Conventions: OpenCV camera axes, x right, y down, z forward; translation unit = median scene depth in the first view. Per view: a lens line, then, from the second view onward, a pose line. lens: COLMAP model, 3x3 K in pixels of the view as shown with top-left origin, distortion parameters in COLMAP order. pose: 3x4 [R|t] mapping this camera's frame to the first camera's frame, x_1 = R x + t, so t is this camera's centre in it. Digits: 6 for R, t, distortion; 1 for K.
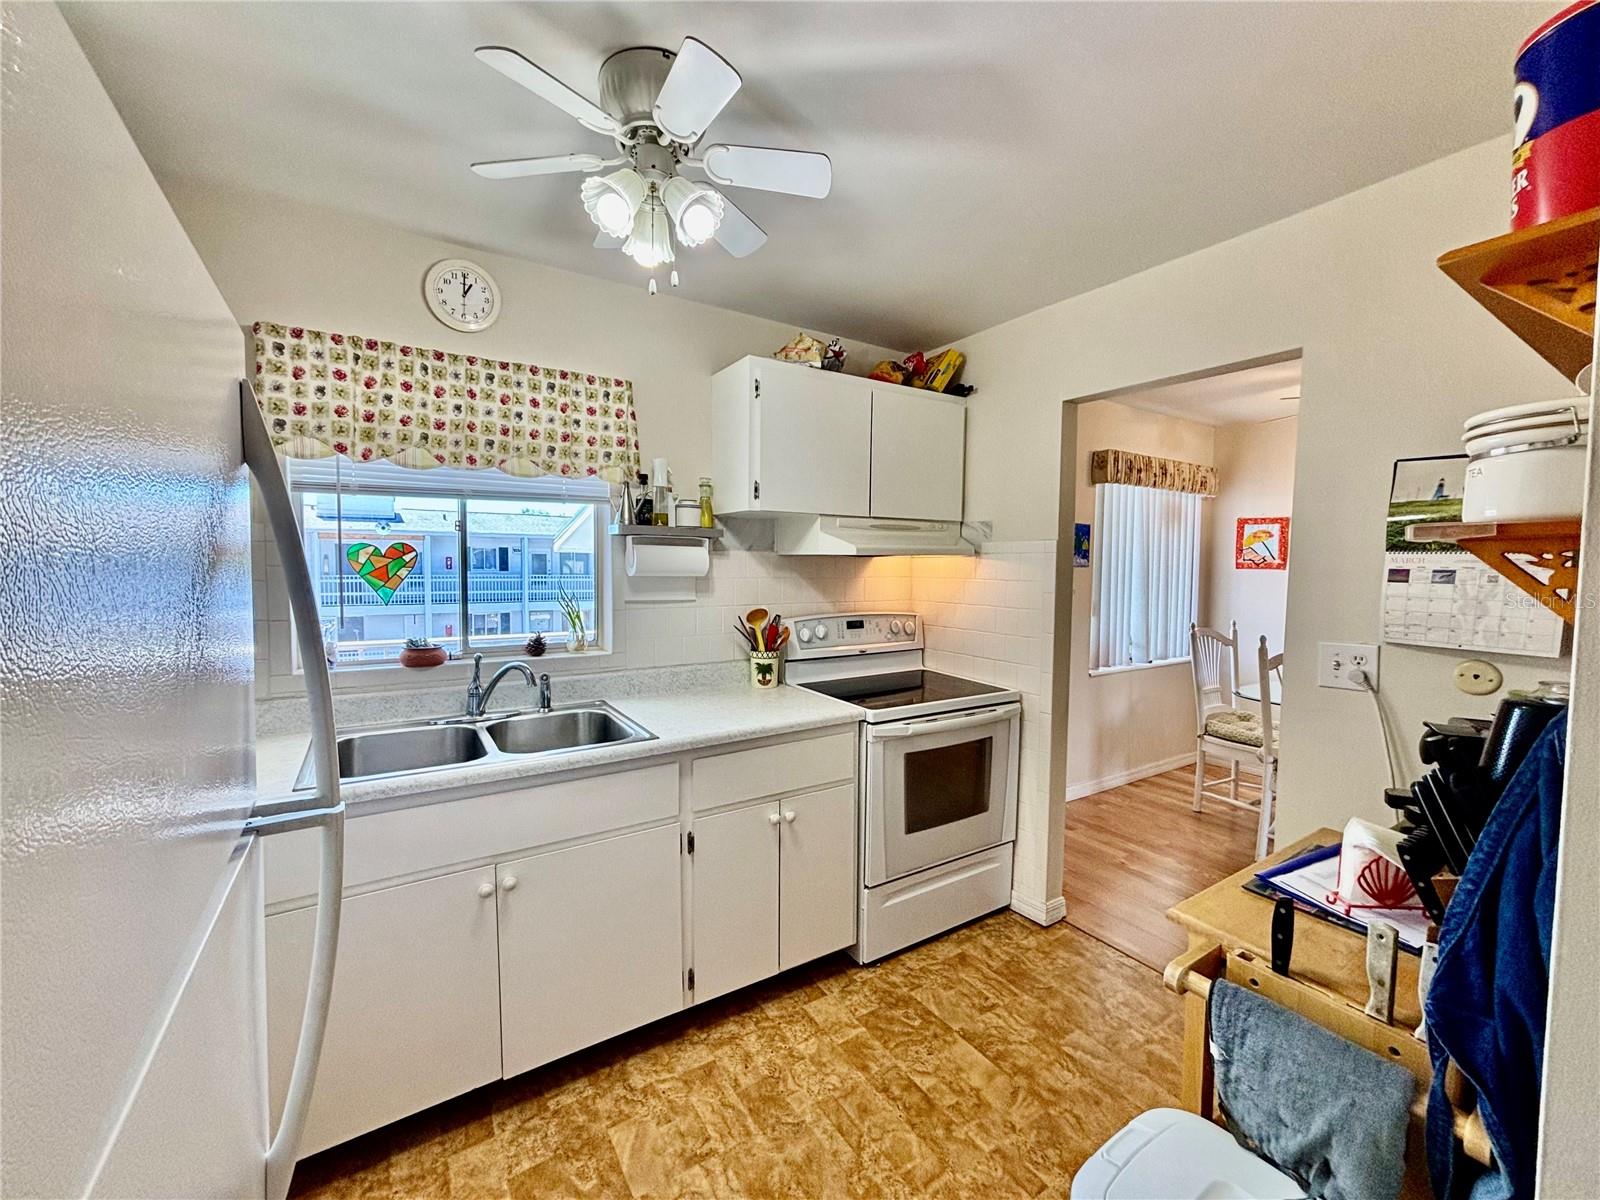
lens RADIAL K [[641.5, 0, 783.0], [0, 641.5, 590.6], [0, 0, 1]] dist [-0.001272, -0.000506]
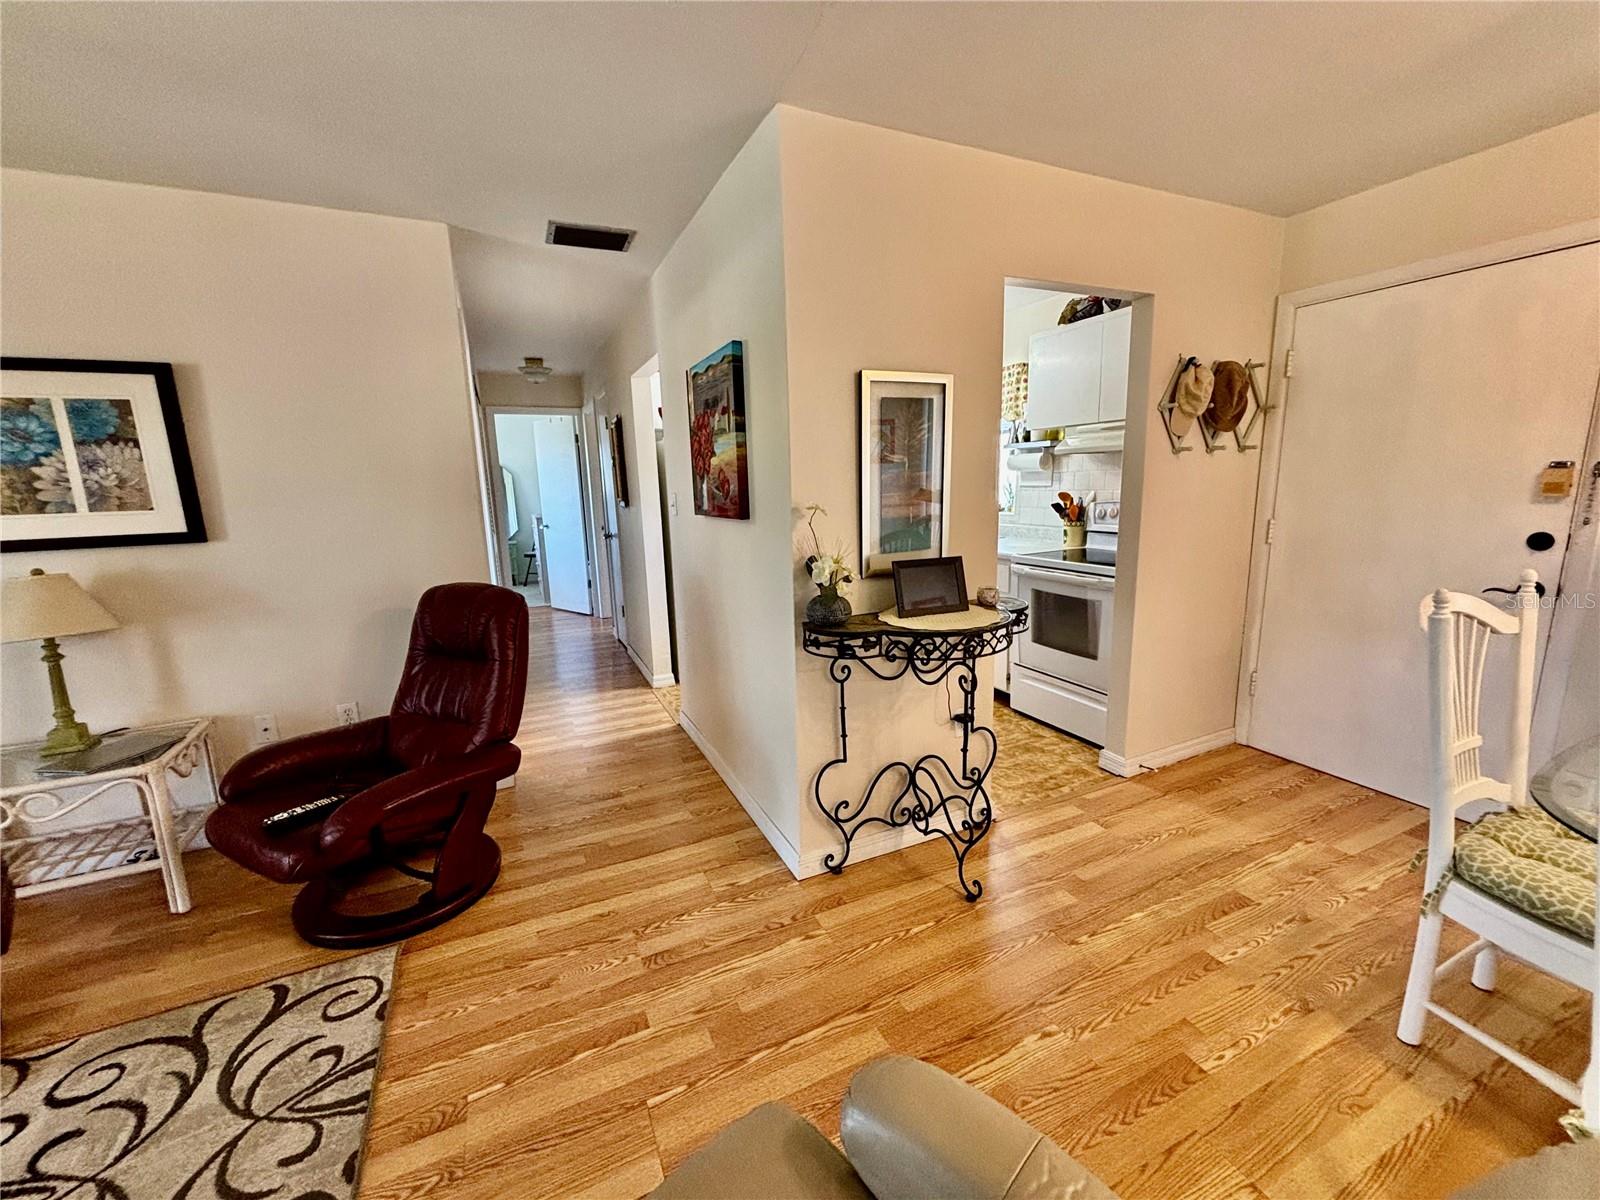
lens RADIAL K [[641.5, 0, 802.7], [0, 641.5, 596.8], [0, 0, 1]] dist [-0.001272, -0.000506]
pose [[-0.110515, 0.173628, -0.978591, 1.772698], [-0.020205, 0.984026, 0.176874, 0.017561], [0.993669, 0.039319, -0.105242, 0.634523]]
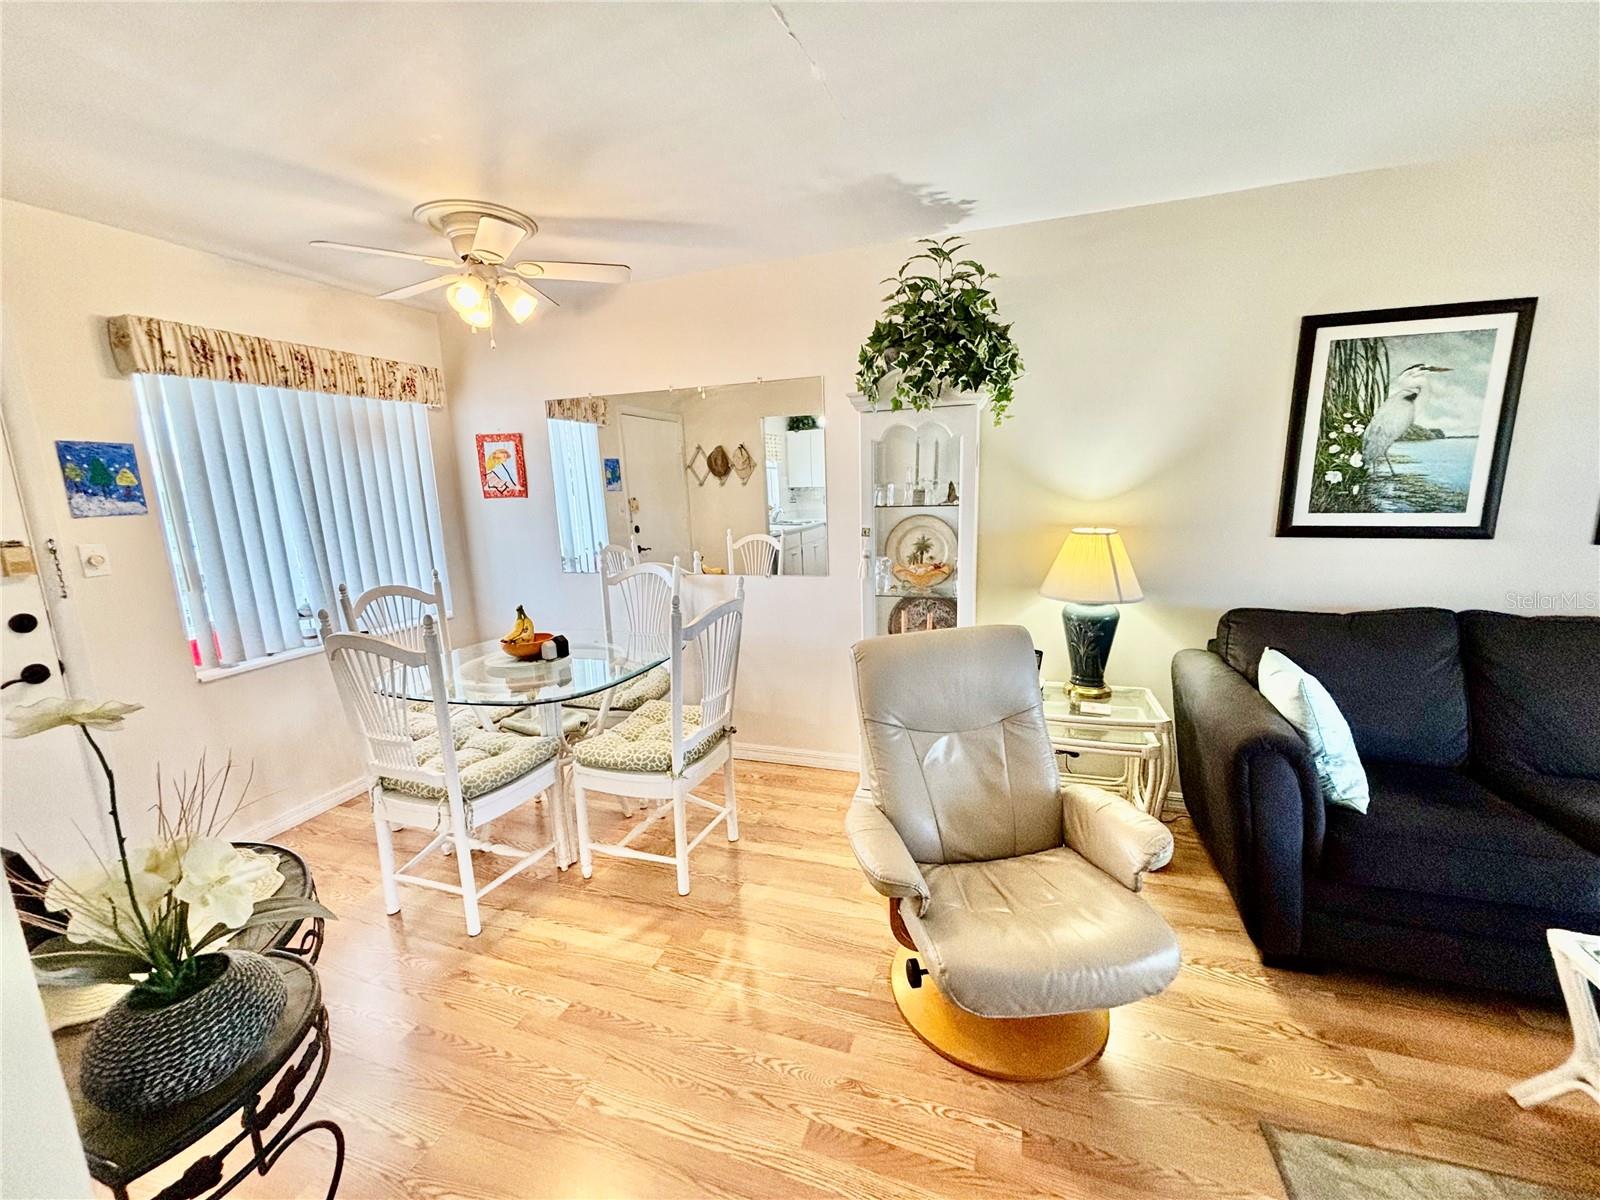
lens RADIAL K [[641.5, 0, 797.0], [0, 641.5, 597.8], [0, 0, 1]] dist [-0.001272, -0.000506]
pose [[0.765111, -0.155460, 0.624850, 0.960012], [0.076560, 0.985497, 0.151441, -0.006042], [-0.639331, -0.068031, 0.765917, 0.222429]]
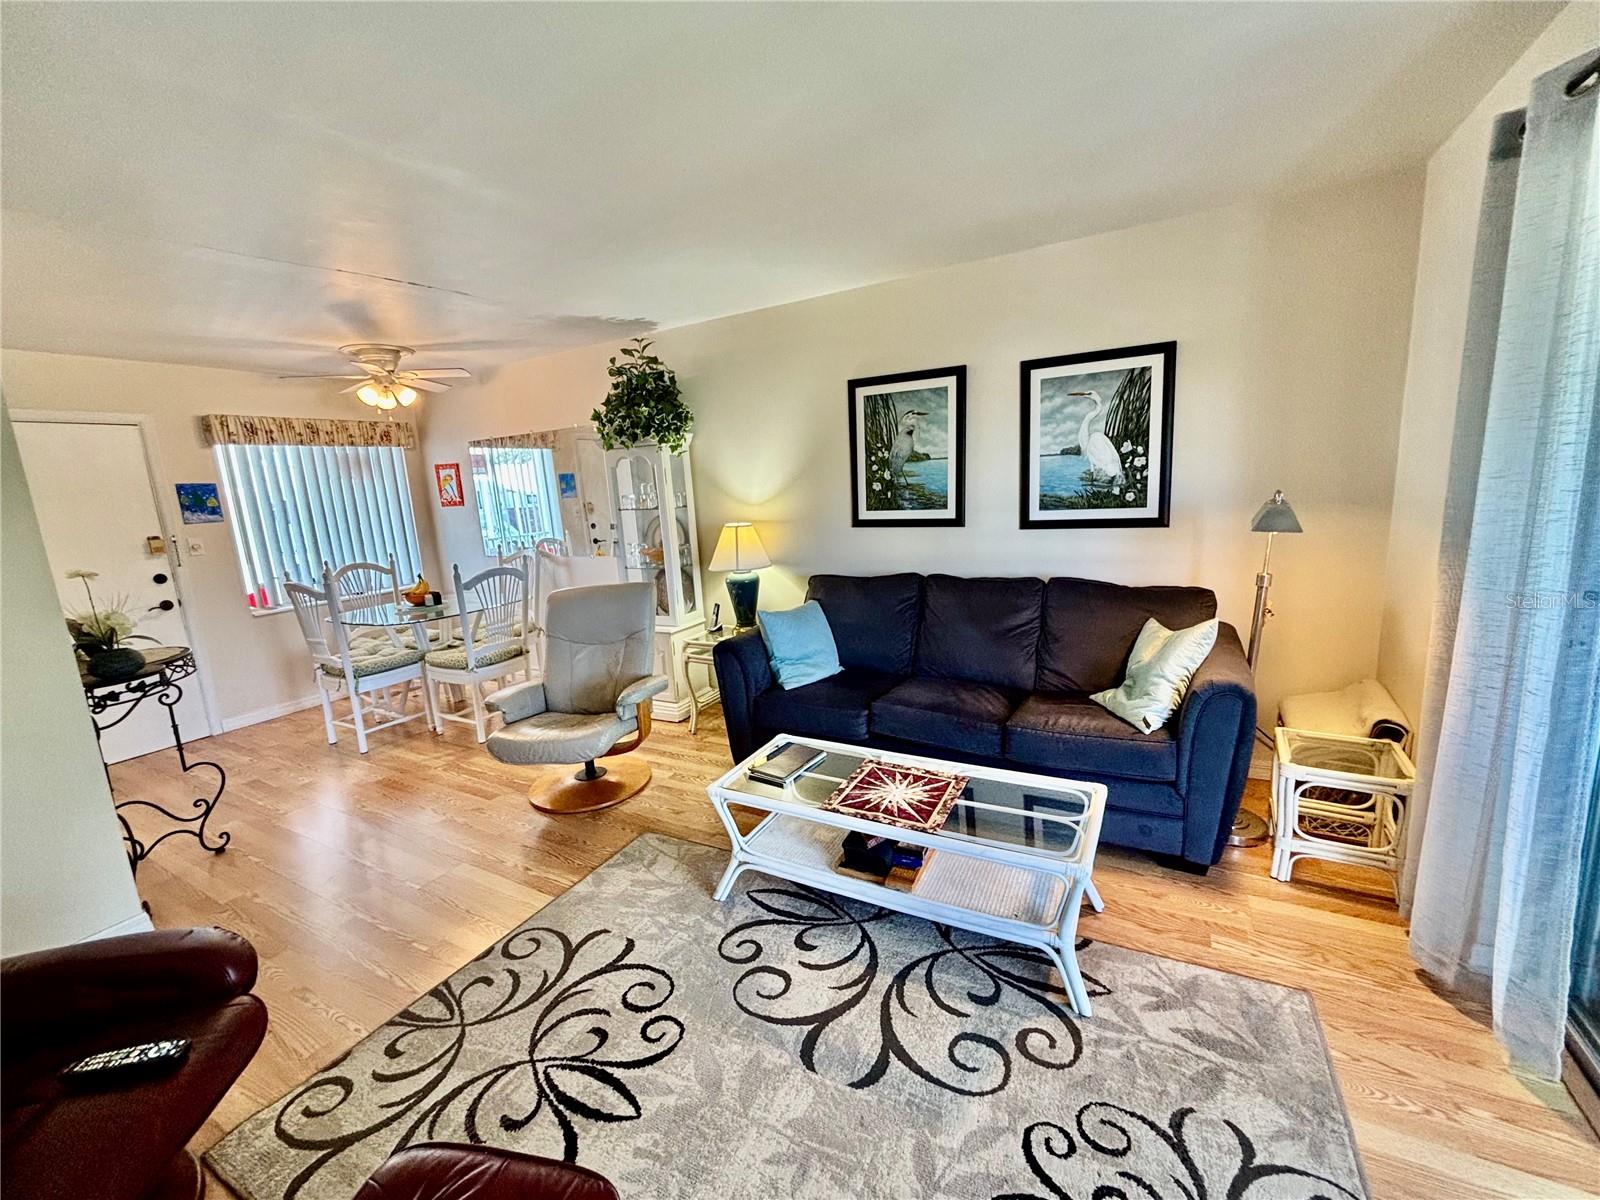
lens RADIAL K [[641.5, 0, 796.2], [0, 641.5, 598.1], [0, 0, 1]] dist [-0.001272, -0.000506]
pose [[0.867211, -0.153328, 0.473746, 1.365472], [0.095718, 0.984999, 0.143580, 0.050803], [-0.488655, -0.079168, 0.868878, -0.799066]]
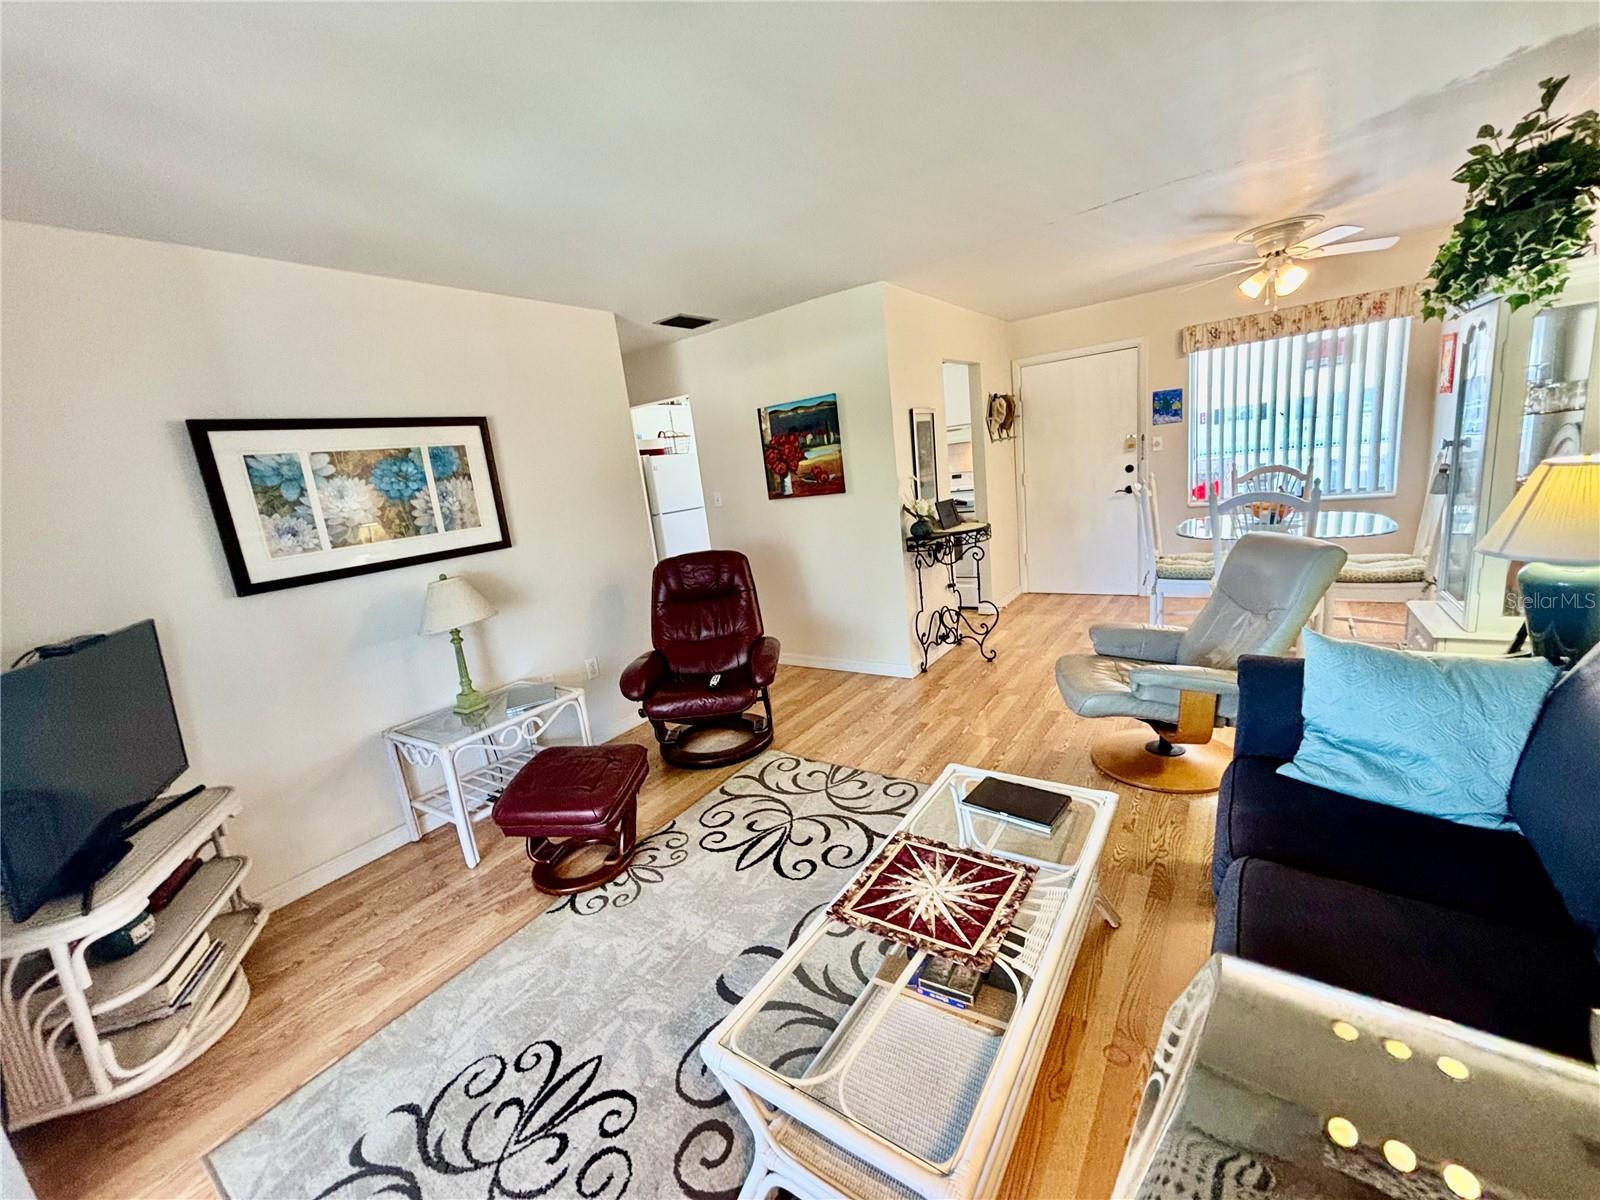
lens RADIAL K [[641.5, 0, 798.5], [0, 641.5, 596.6], [0, 0, 1]] dist [-0.001272, -0.000506]
pose [[0.401317, 0.130455, -0.906601, 2.393426], [0.075577, 0.981714, 0.174718, 0.042378], [0.912816, -0.138636, 0.384119, -0.436413]]
